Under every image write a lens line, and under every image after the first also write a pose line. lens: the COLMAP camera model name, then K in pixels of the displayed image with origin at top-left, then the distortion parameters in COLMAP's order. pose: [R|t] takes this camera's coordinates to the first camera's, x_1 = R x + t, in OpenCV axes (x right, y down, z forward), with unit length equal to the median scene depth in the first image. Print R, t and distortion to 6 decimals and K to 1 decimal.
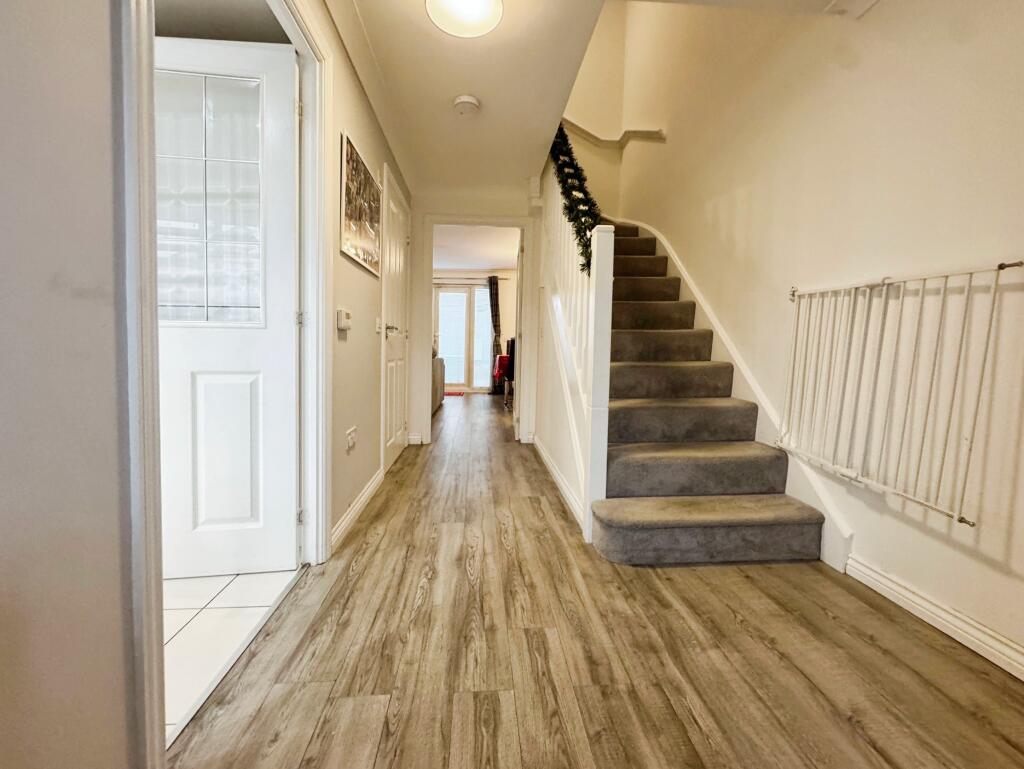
lens RADIAL K [[408.6, 0, 508.3], [0, 408.6, 383.5], [0, 0, 1]] dist [-0.009325, 0.000322]
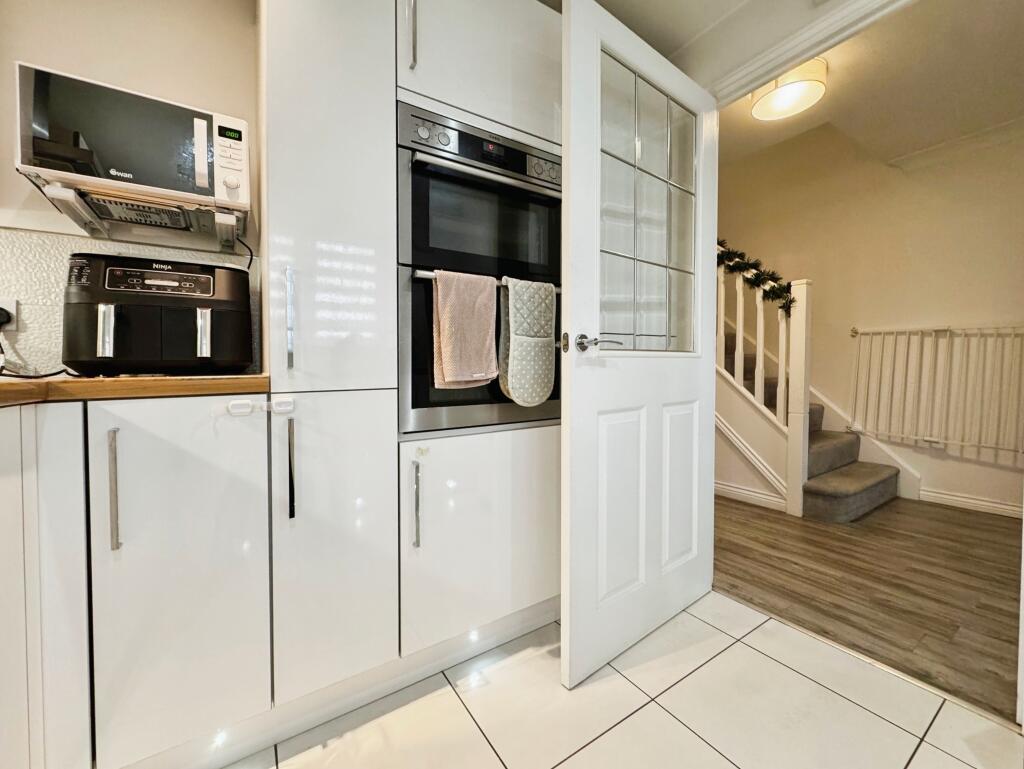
lens RADIAL K [[408.6, 0, 513.8], [0, 408.6, 387.9], [0, 0, 1]] dist [-0.009325, 0.000322]
pose [[0.875983, -0.040201, 0.480664, -1.540568], [0.058797, 0.997989, -0.023687, -0.057801], [-0.478745, 0.049011, 0.876585, 0.343350]]
